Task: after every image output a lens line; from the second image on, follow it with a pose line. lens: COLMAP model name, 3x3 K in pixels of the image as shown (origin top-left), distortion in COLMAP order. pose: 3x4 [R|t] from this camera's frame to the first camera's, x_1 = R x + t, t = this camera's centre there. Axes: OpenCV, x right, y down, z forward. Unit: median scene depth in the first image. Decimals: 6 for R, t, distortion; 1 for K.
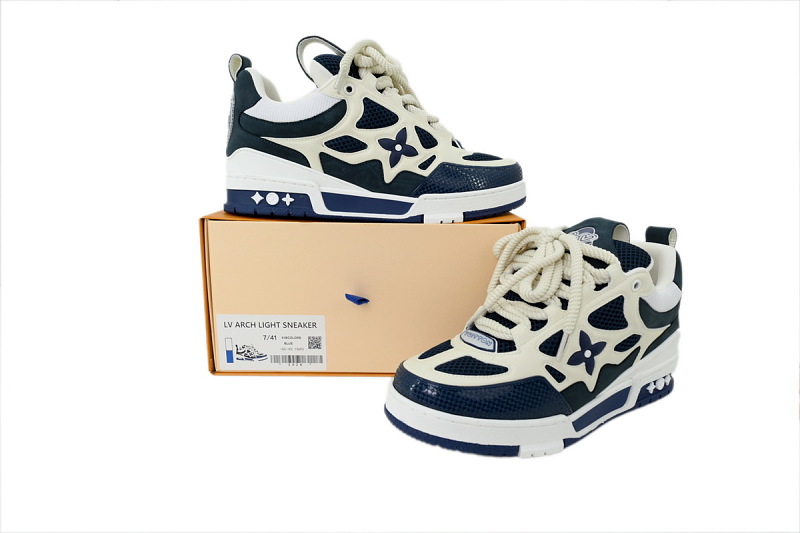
lens RADIAL K [[502.7, 0, 399.5], [0, 502.7, 268.9], [0, 0, 1]] dist [-0.026197, 0.001898]
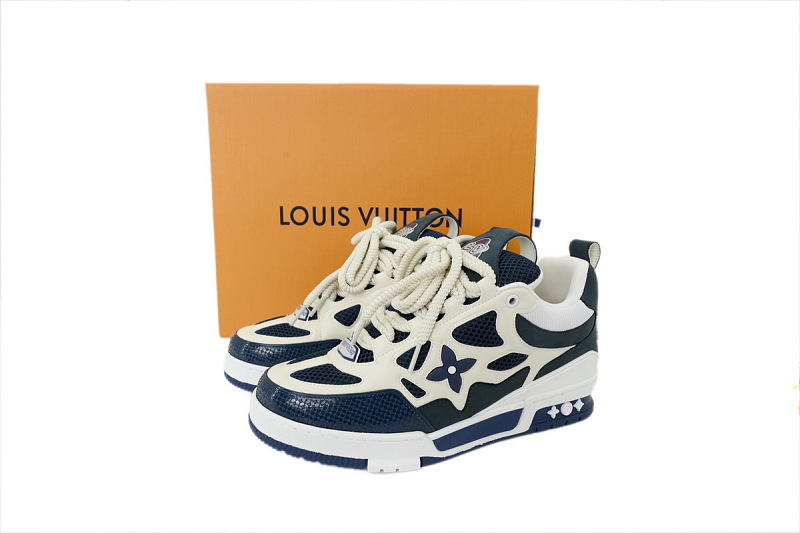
lens RADIAL K [[502.7, 0, 401.7], [0, 502.7, 264.4], [0, 0, 1]] dist [-0.026197, 0.001898]
pose [[0.989854, 0.036170, -0.137410, 0.402753], [-0.039464, 0.998993, -0.021324, -0.007626], [0.136500, 0.026530, 0.990285, 0.032332]]
